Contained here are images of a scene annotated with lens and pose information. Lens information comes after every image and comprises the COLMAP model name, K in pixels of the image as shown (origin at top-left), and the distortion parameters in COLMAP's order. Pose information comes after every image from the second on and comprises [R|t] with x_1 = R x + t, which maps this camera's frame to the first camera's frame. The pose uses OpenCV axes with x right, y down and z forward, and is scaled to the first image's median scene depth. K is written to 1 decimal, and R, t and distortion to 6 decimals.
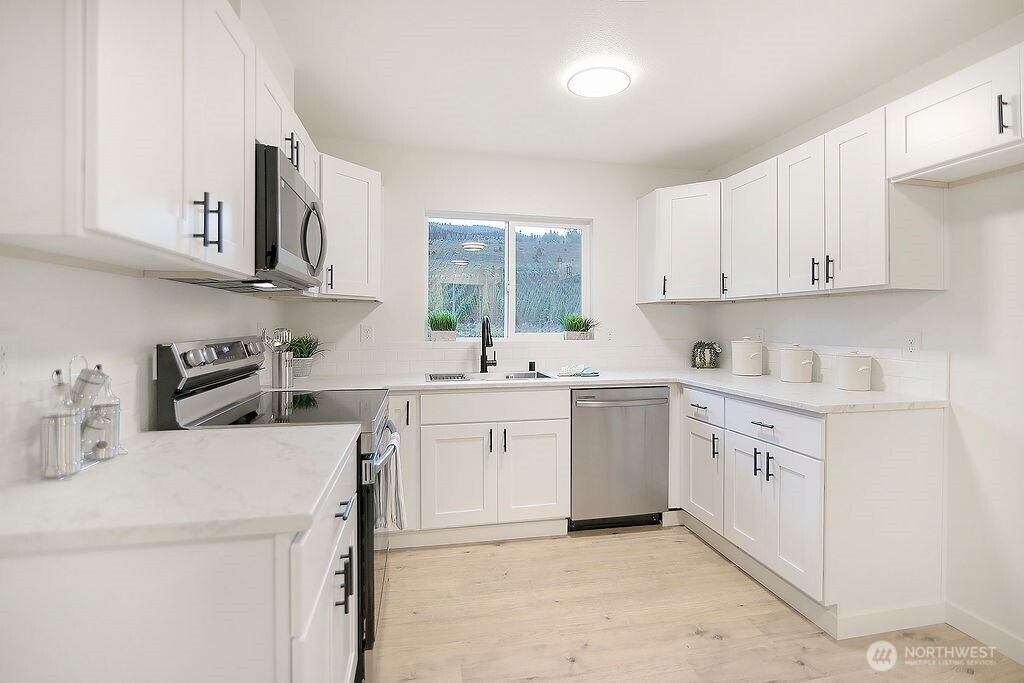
lens RADIAL K [[470.0, 0, 507.1], [0, 470.0, 324.7], [0, 0, 1]] dist [-0.008012, -0.000628]
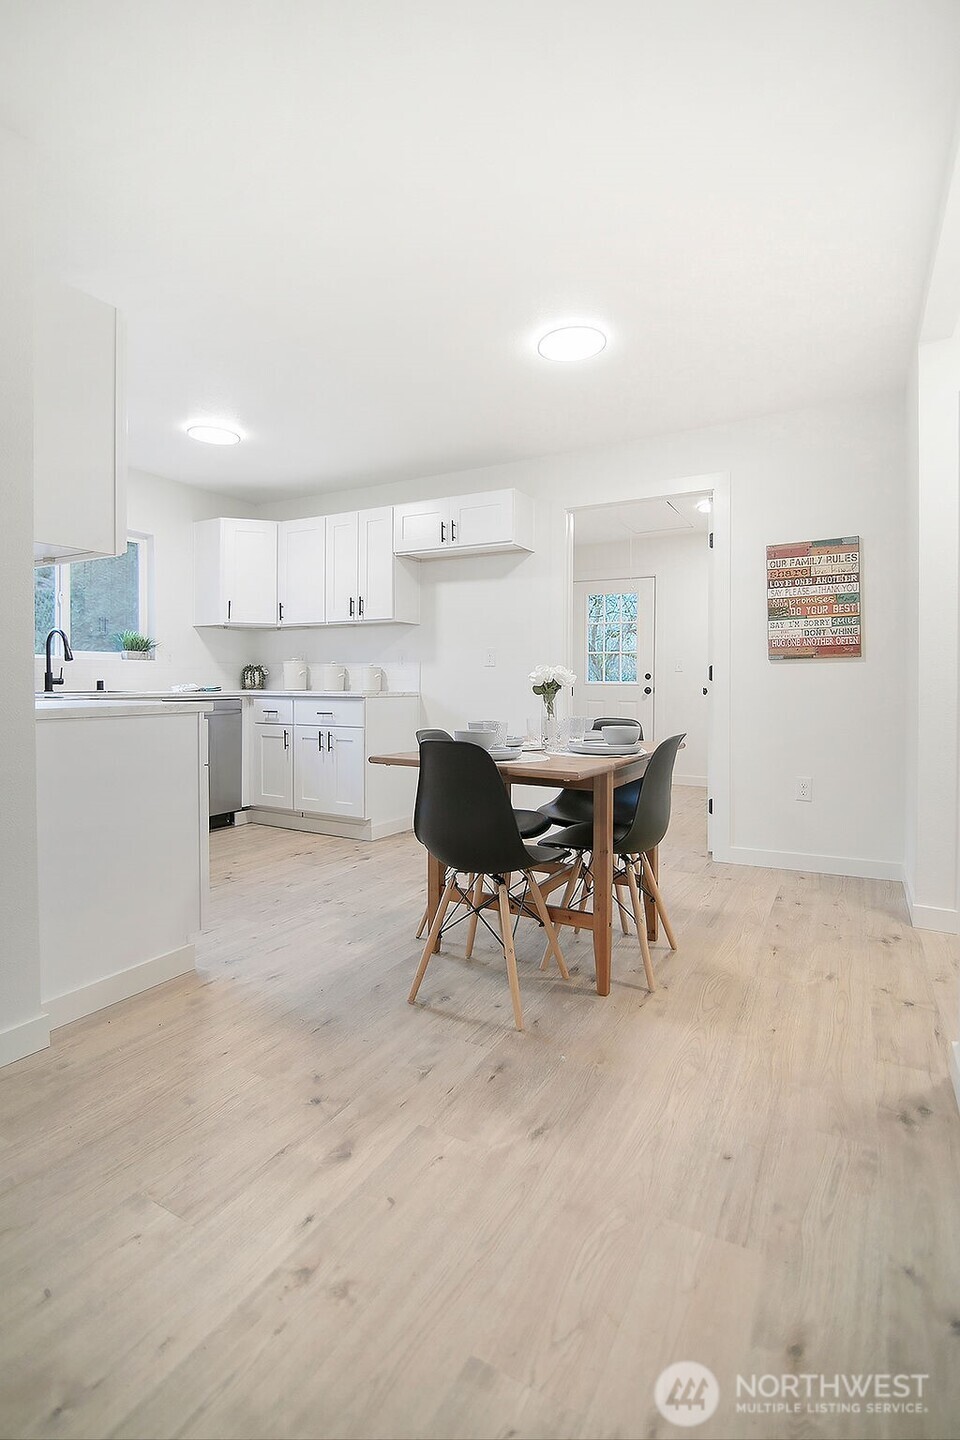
lens RADIAL K [[665.7, 0, 486.0], [0, 665.7, 676.4], [0, 0, 1]] dist [-0.020601, 0.002358]
pose [[0.637844, -0.001931, 0.770163, -0.608147], [0.002421, 0.999997, 0.000502, 0.091854], [-0.770162, 0.001545, 0.637847, -0.572202]]
